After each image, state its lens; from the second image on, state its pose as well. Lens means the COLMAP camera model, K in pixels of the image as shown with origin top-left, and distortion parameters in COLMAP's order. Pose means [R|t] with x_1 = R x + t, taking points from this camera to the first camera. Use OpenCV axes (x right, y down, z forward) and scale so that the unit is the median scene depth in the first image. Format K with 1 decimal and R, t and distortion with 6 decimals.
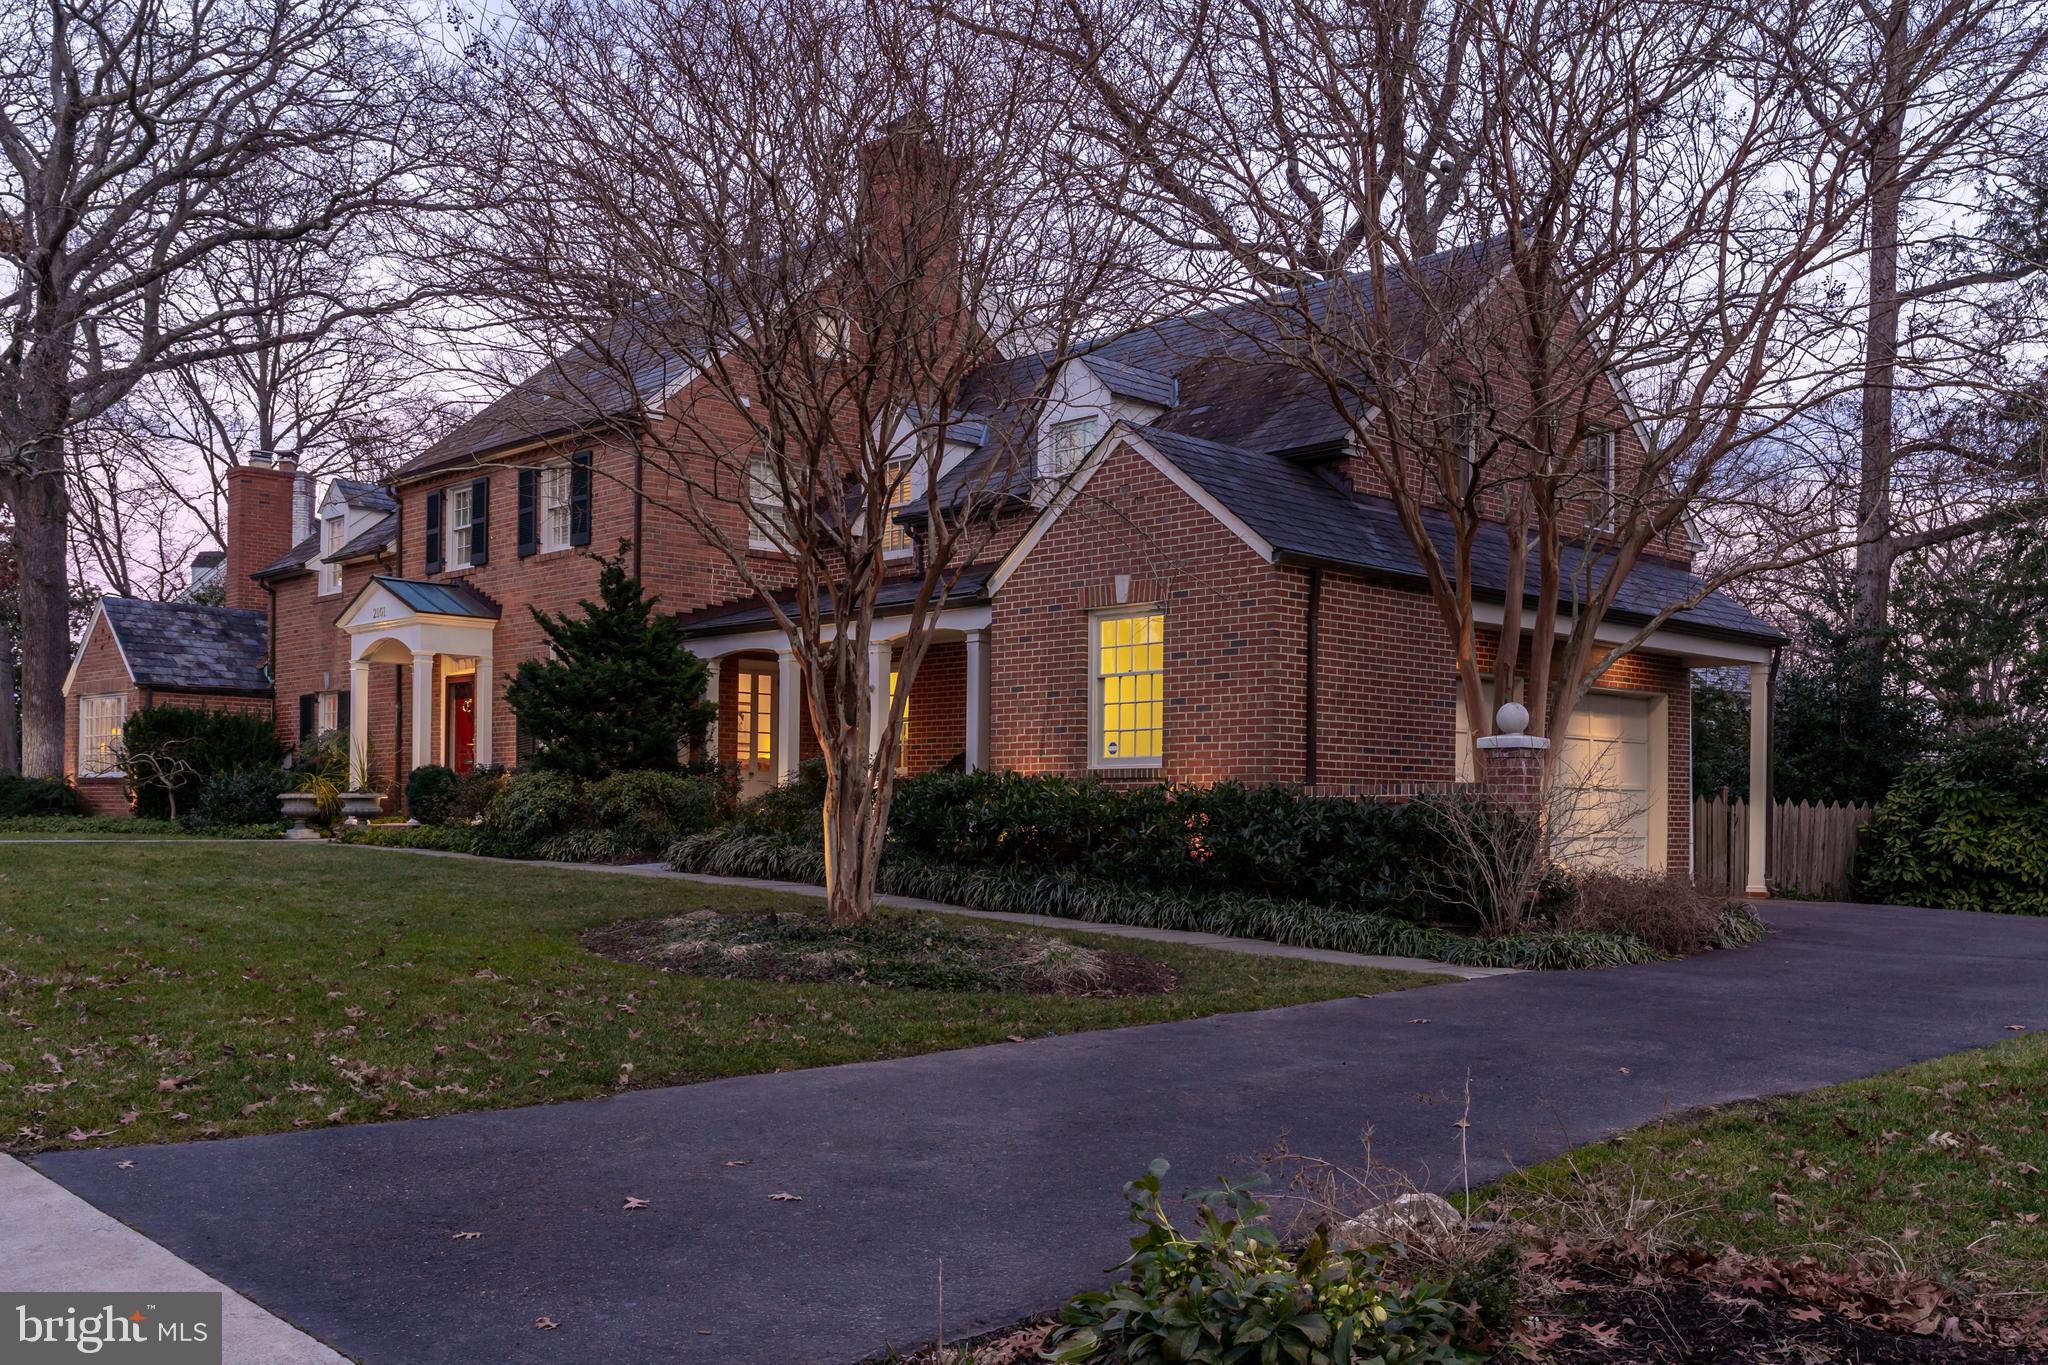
lens RADIAL K [[1909.9, 0, 1041.9], [0, 1909.9, 812.7], [0, 0, 1]] dist [0.004288, -0.001637]
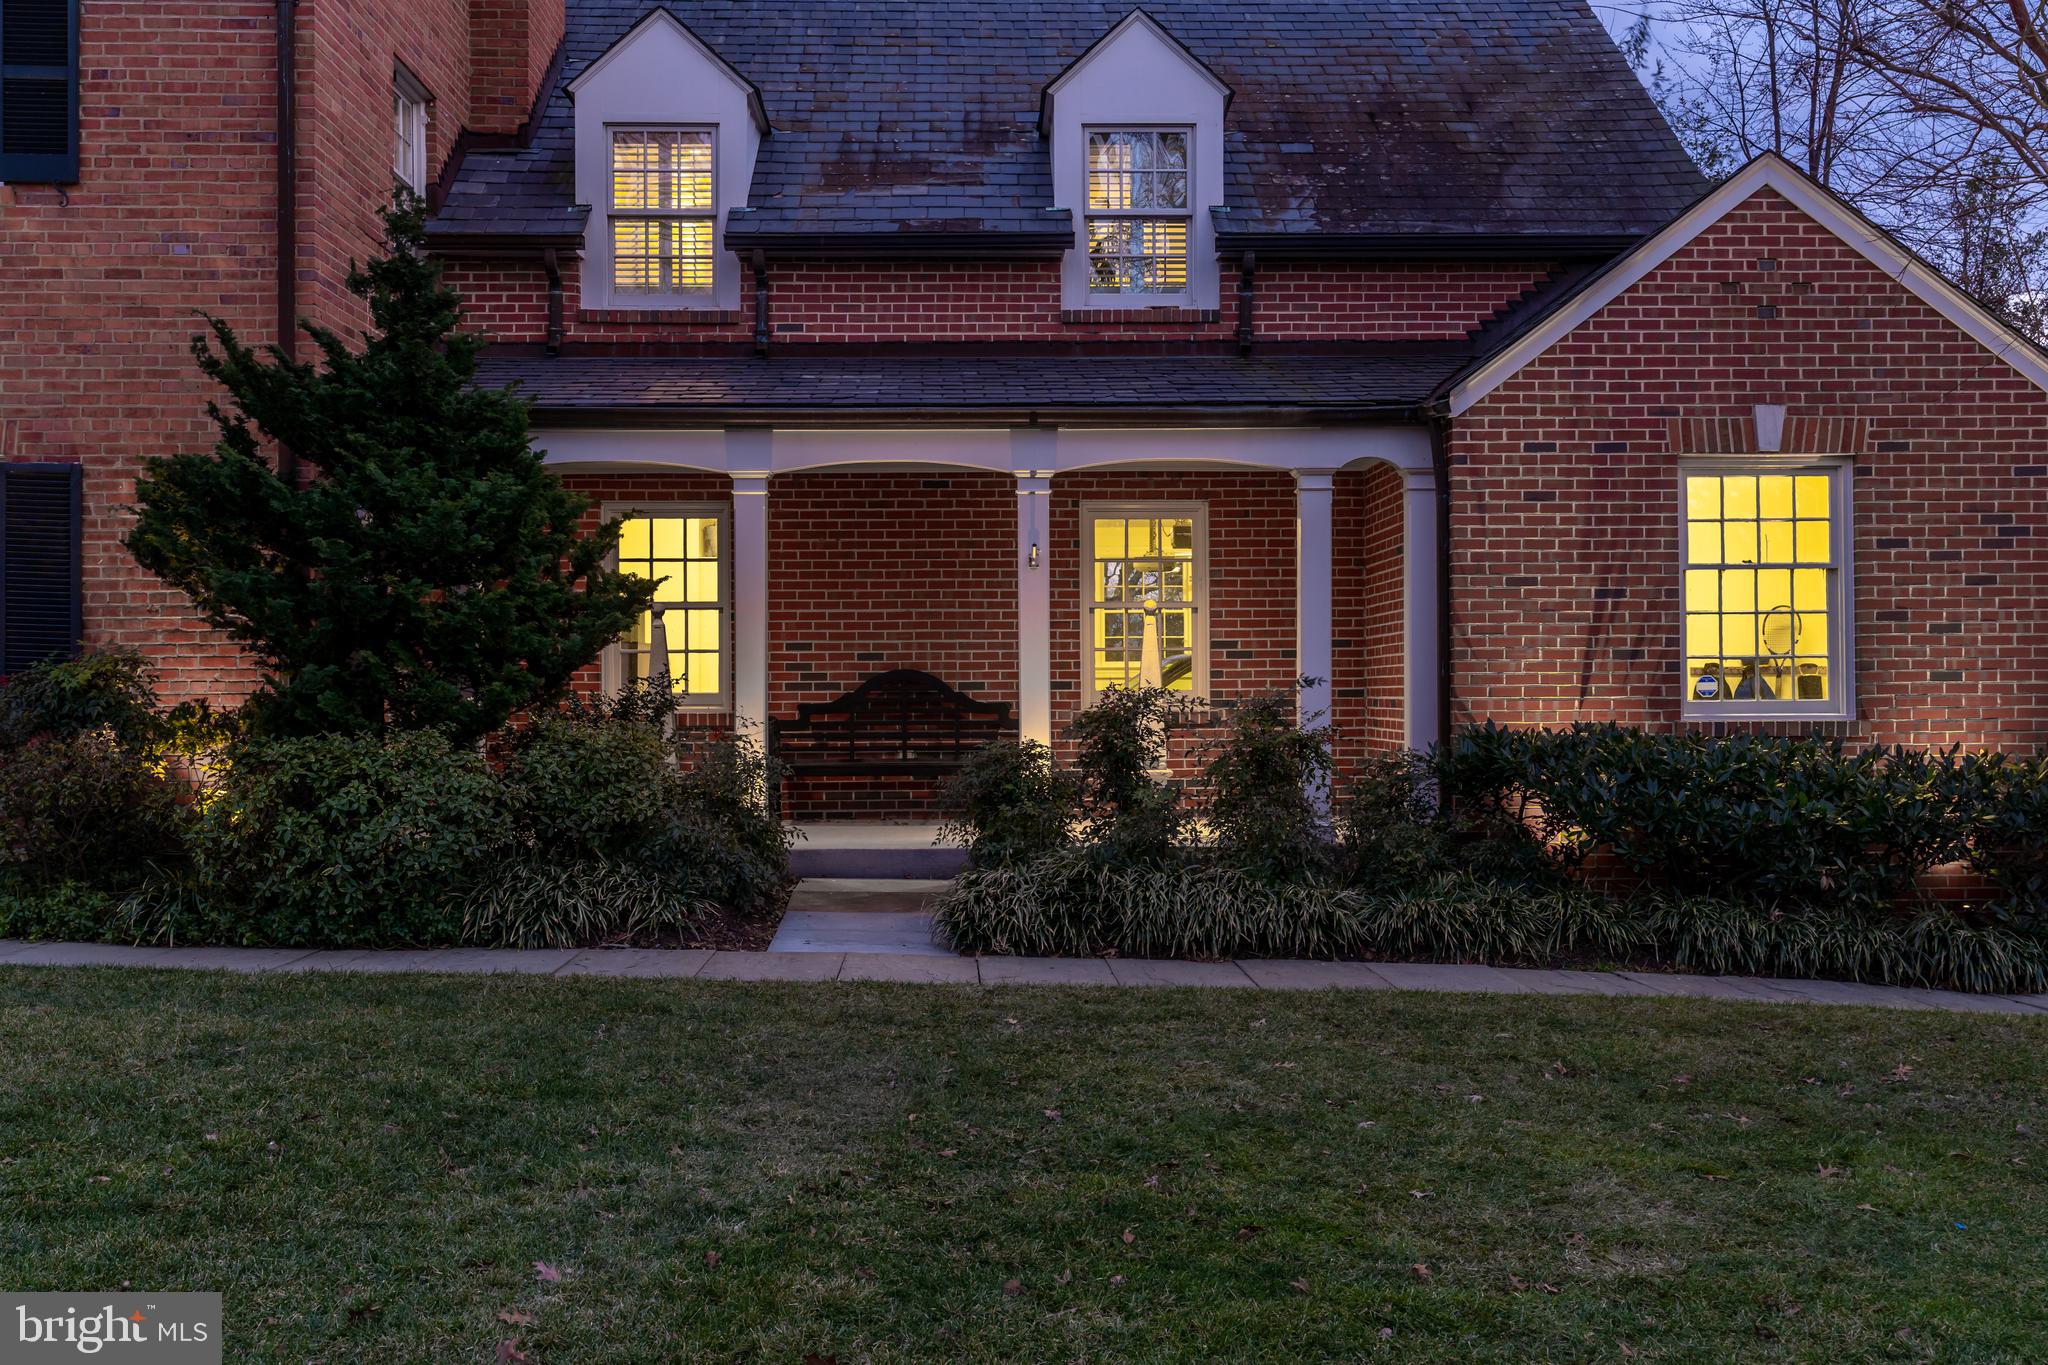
lens RADIAL K [[2005.5, 0, 1024.0], [0, 2005.5, 682.5], [0, 0, 1]] dist [0.009382, -0.002139]
pose [[0.673603, -0.009725, 0.739029, -0.428549], [0.006173, 0.999953, 0.007531, -0.030003], [-0.739068, -0.000511, 0.673631, 0.532940]]
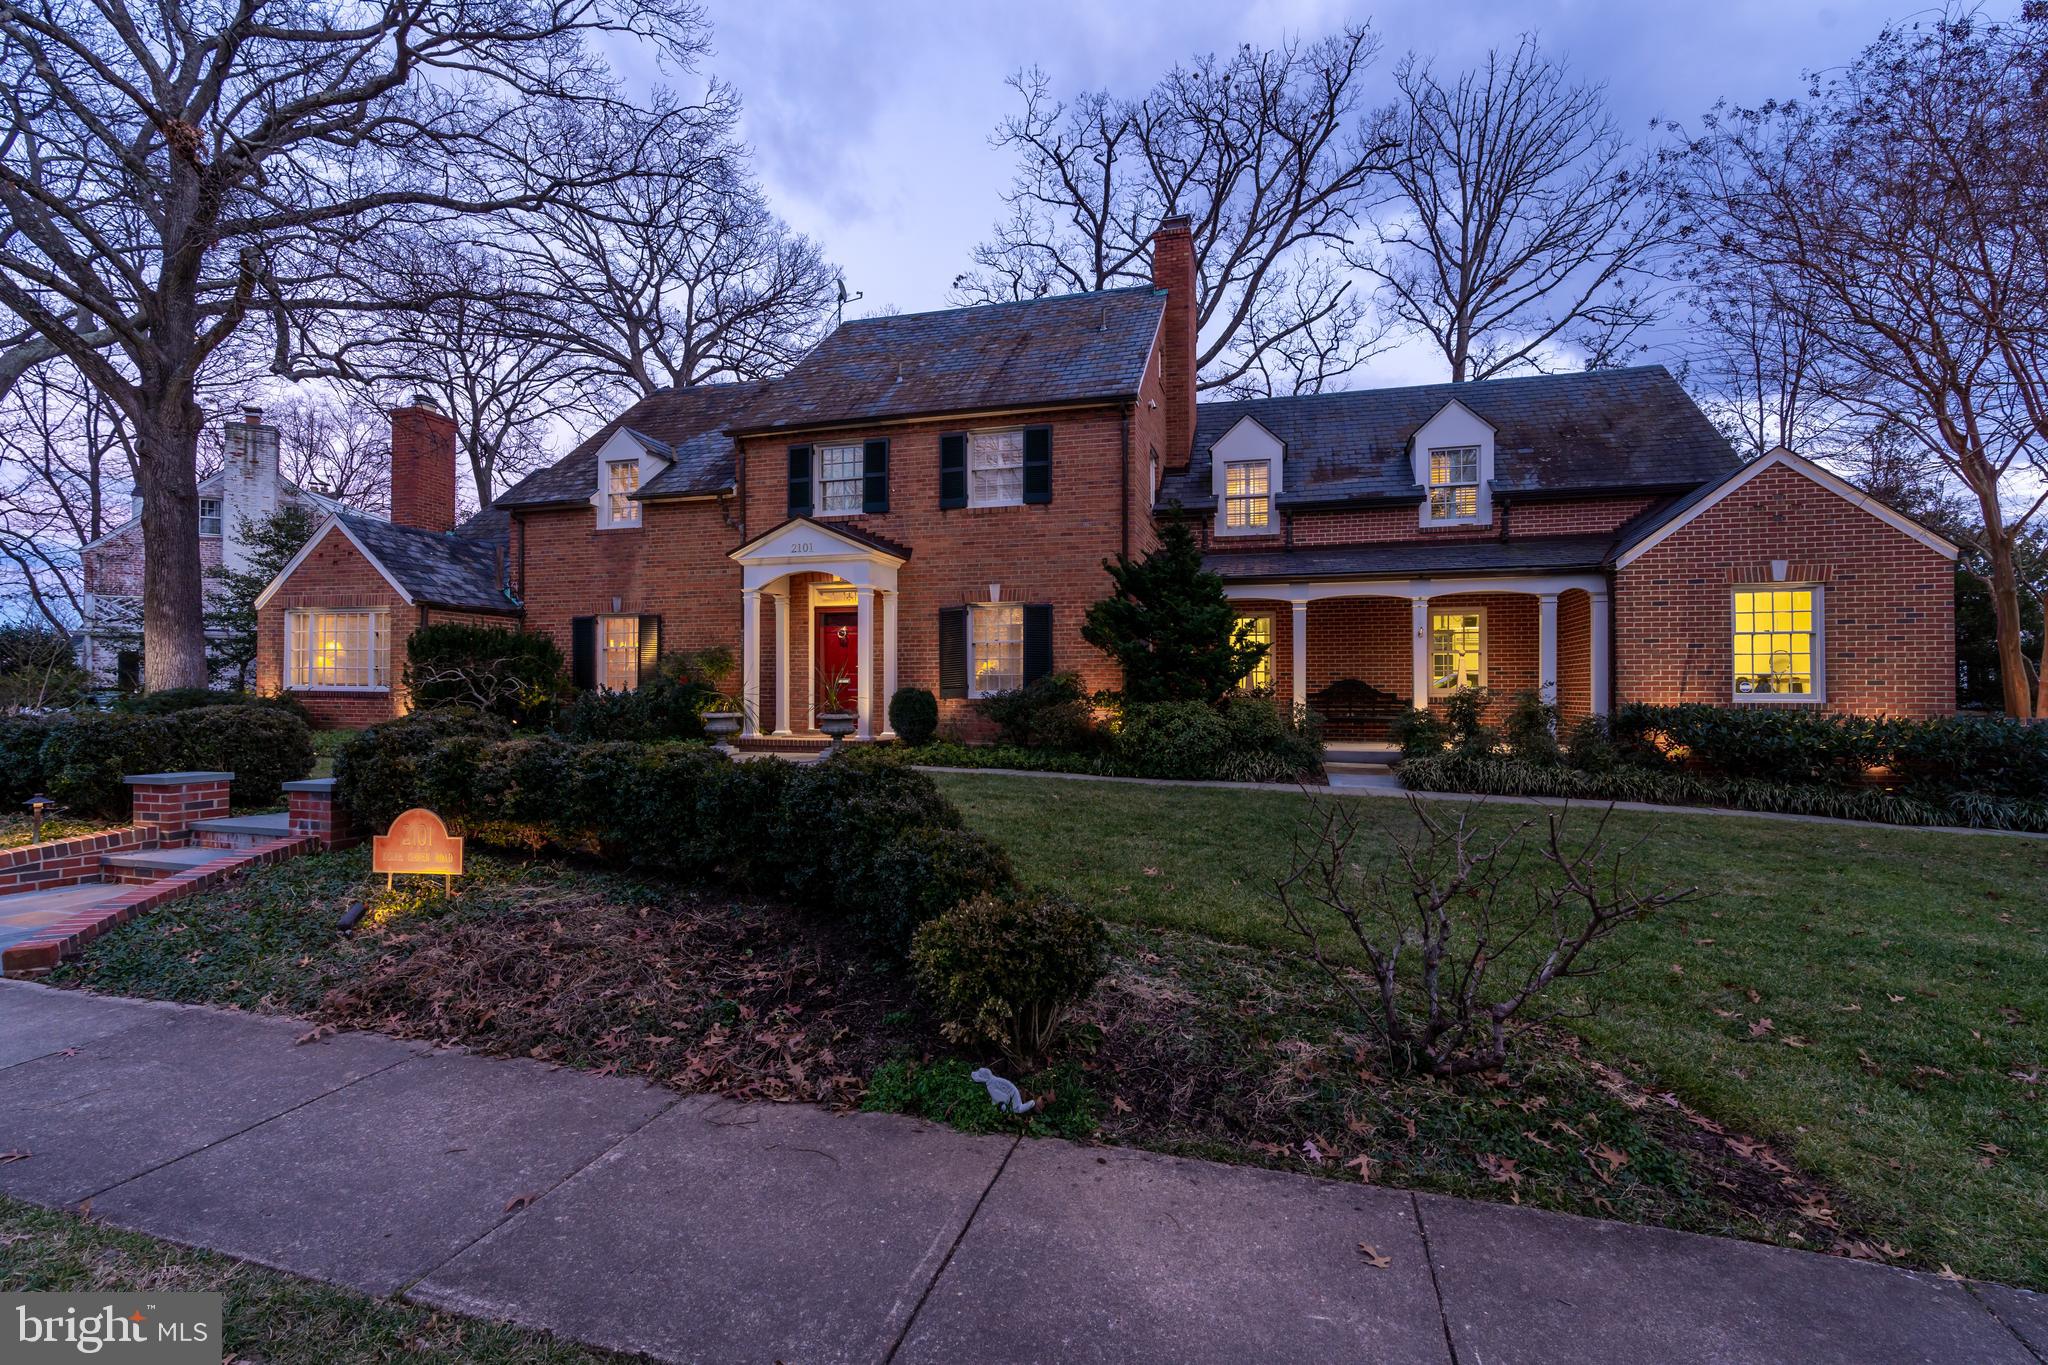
lens RADIAL K [[923.1, 0, 1031.5], [0, 923.1, 682.2], [0, 0, 1]] dist [-0.005147, 0.000997]
pose [[0.862332, -0.004480, 0.506323, -0.538844], [0.003964, 0.999990, 0.002096, -0.029553], [-0.506328, 0.000199, 0.862341, 0.505542]]
